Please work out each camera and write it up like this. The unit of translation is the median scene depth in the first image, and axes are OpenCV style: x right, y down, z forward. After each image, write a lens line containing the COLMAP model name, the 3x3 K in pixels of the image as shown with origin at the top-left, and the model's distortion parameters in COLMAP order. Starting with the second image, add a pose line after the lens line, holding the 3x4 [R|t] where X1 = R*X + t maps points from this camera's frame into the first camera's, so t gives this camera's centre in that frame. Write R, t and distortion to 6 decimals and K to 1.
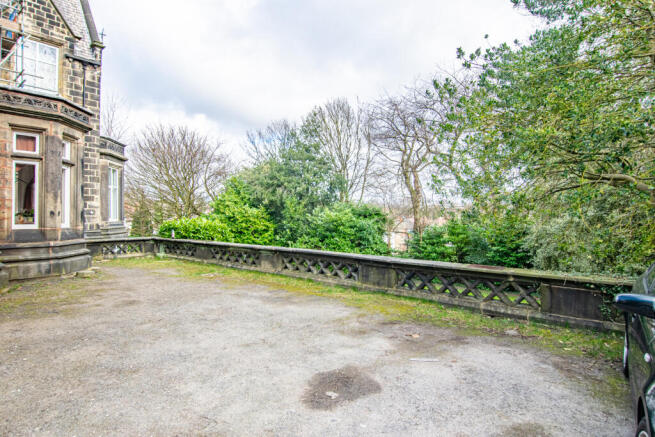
lens RADIAL K [[346.1, 0, 326.4], [0, 346.1, 217.3], [0, 0, 1]] dist [0.003886, 0.000699]
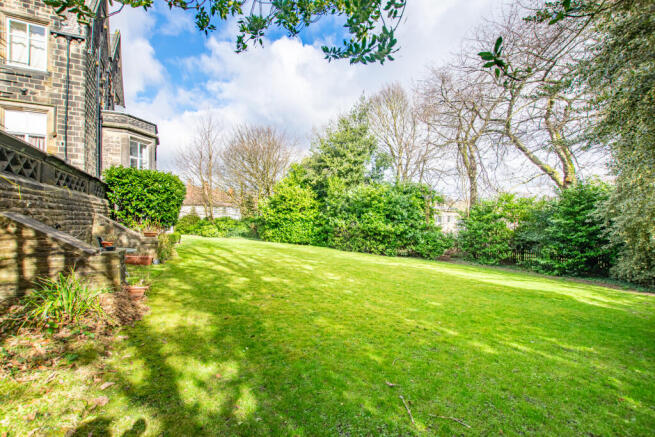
lens RADIAL K [[283.1, 0, 328.1], [0, 283.1, 217.1], [0, 0, 1]] dist [0.000097, -0.000934]
pose [[0.941882, -0.003150, -0.335930, 0.332576], [0.006195, 0.999949, 0.007992, 0.115023], [0.335888, -0.009609, 0.941853, 0.319942]]
